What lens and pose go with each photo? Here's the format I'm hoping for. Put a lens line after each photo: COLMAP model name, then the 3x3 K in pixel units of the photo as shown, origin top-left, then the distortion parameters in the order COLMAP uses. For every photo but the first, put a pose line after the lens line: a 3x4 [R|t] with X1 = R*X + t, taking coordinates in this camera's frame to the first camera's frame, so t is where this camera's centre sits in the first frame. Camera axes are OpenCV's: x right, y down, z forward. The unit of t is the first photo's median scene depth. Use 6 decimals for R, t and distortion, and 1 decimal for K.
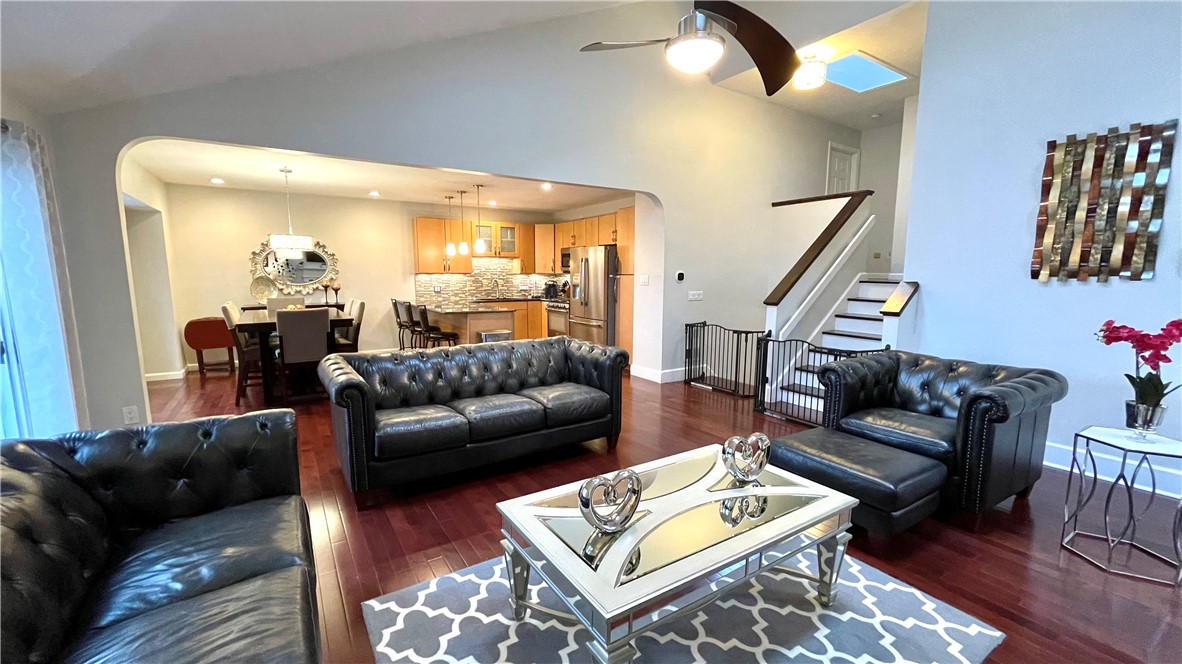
lens RADIAL K [[478.6, 0, 584.7], [0, 478.6, 338.2], [0, 0, 1]] dist [-0.001729, 0.001113]
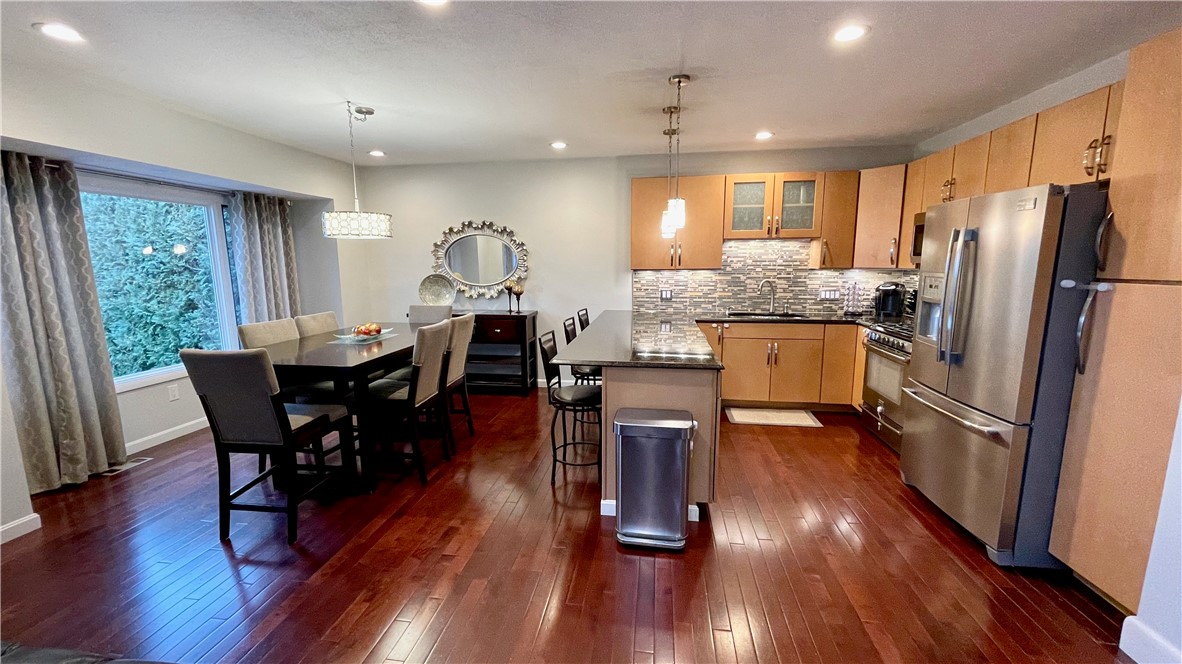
lens RADIAL K [[478.6, 0, 584.0], [0, 478.6, 340.6], [0, 0, 1]] dist [-0.001729, 0.001113]
pose [[0.754896, 0.098265, -0.648441, 0.021653], [-0.079286, 0.995134, 0.058501, -0.080282], [0.651034, 0.007250, 0.759014, 0.520750]]
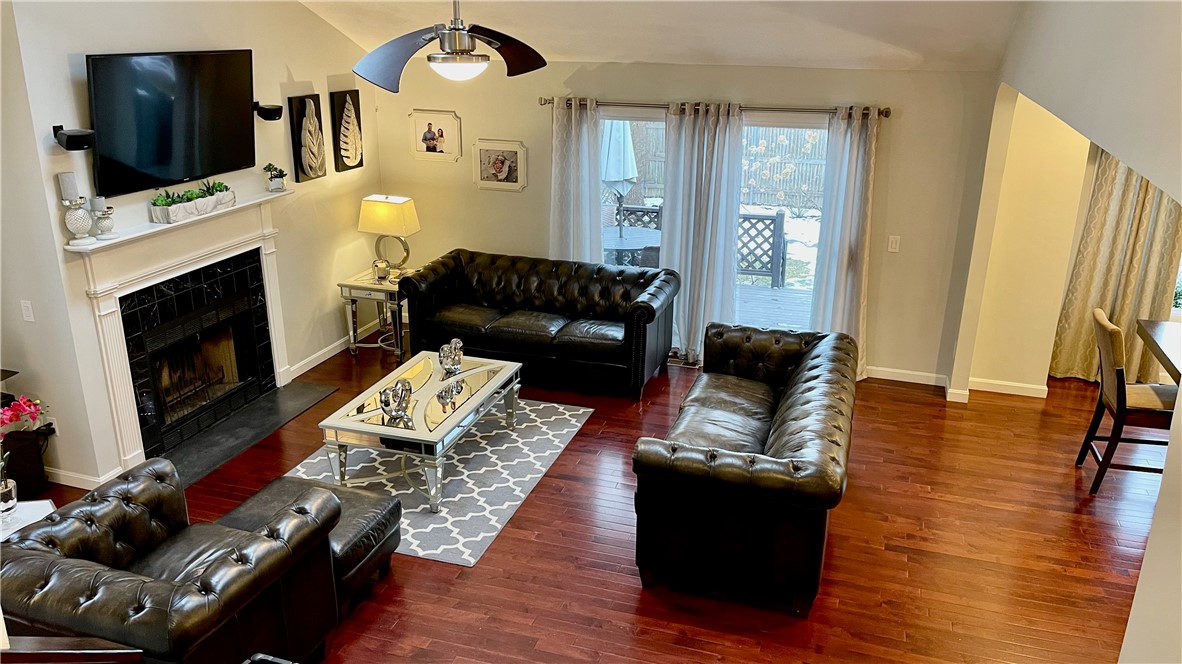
lens RADIAL K [[895.6, 0, 588.6], [0, 895.6, 330.0], [0, 0, 1]] dist [0.042039, -0.025493]
pose [[-0.769126, 0.198885, -0.607363, 0.394213], [-0.097489, 0.902712, 0.419054, -0.289039], [0.631618, 0.381517, -0.674911, 0.832274]]
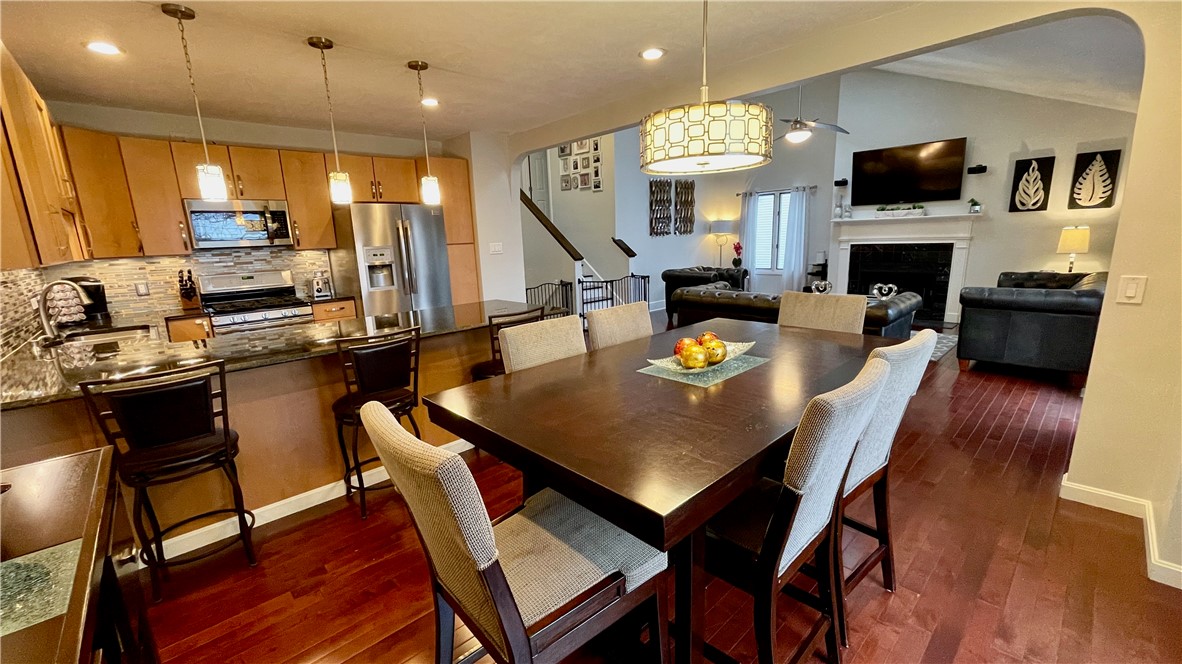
lens RADIAL K [[478.6, 0, 586.7], [0, 478.6, 340.2], [0, 0, 1]] dist [-0.001729, 0.001113]
pose [[-0.179681, -0.208524, 0.961370, -0.675440], [0.169115, 0.956178, 0.239006, -0.119027], [-0.969079, 0.205527, -0.136542, 0.828185]]
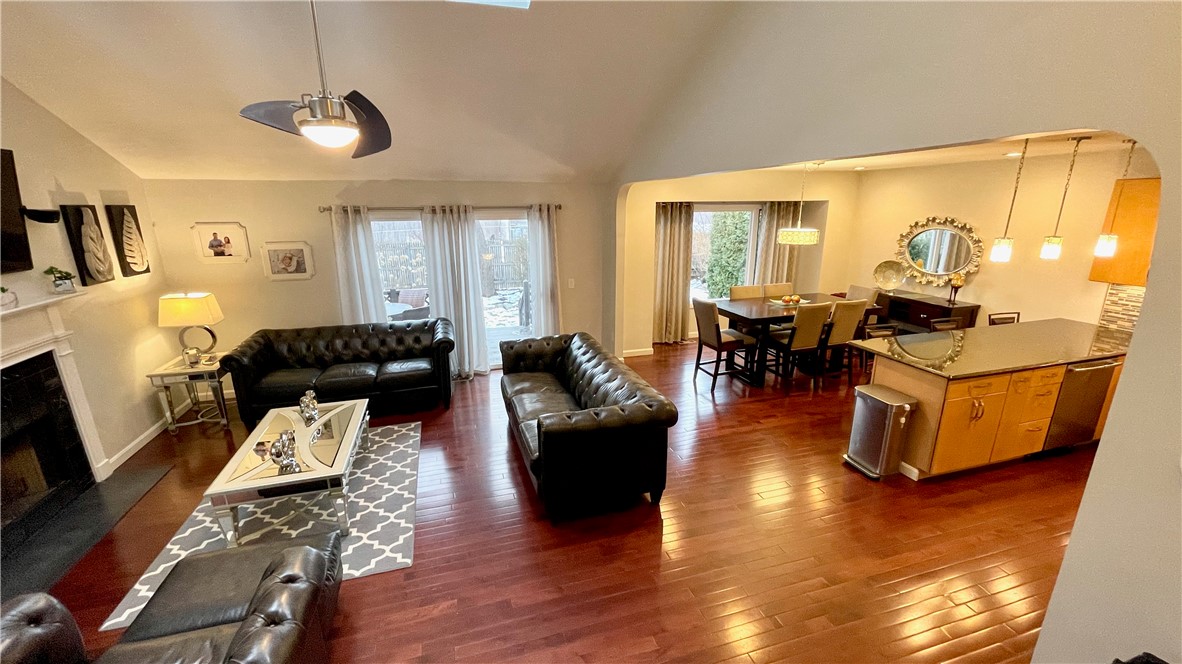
lens RADIAL K [[478.6, 0, 588.0], [0, 478.6, 338.7], [0, 0, 1]] dist [-0.001729, 0.001113]
pose [[-0.267227, 0.258444, -0.928330, 0.382856], [-0.123720, 0.946190, 0.299030, -0.178259], [0.955658, 0.194762, -0.220873, 0.609130]]
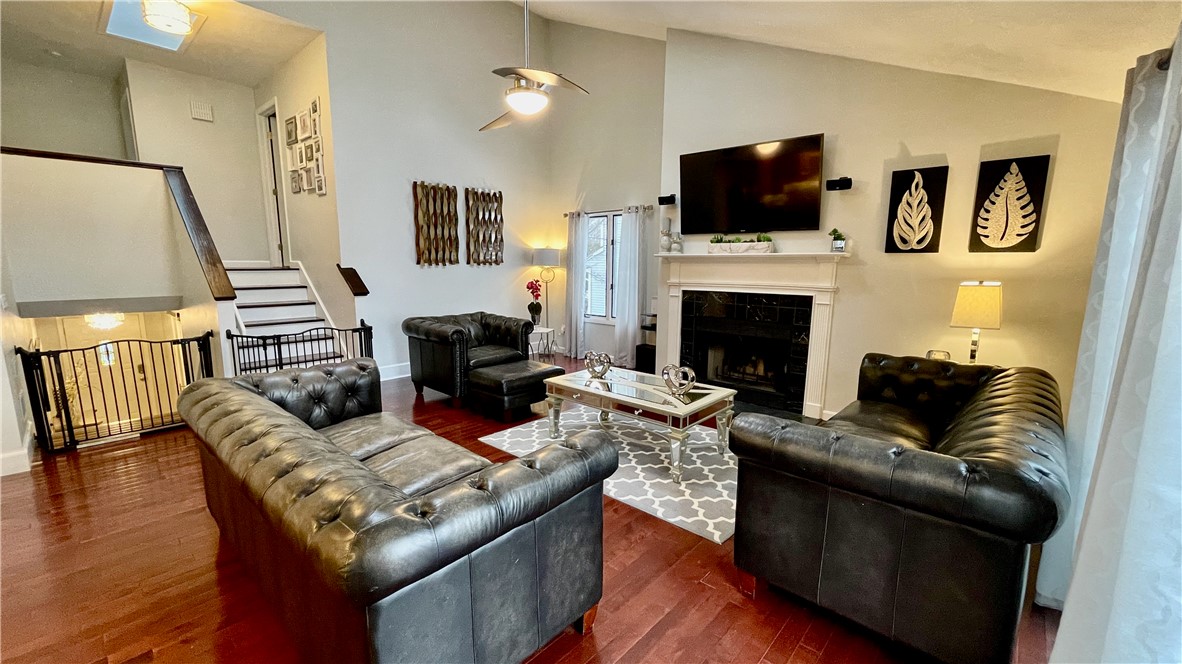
lens RADIAL K [[478.6, 0, 585.5], [0, 478.6, 343.1], [0, 0, 1]] dist [-0.001729, 0.001113]
pose [[-0.258374, -0.168526, 0.951232, -0.394496], [0.122784, 0.970952, 0.205371, -0.061363], [-0.958210, 0.169858, -0.230177, 0.412941]]
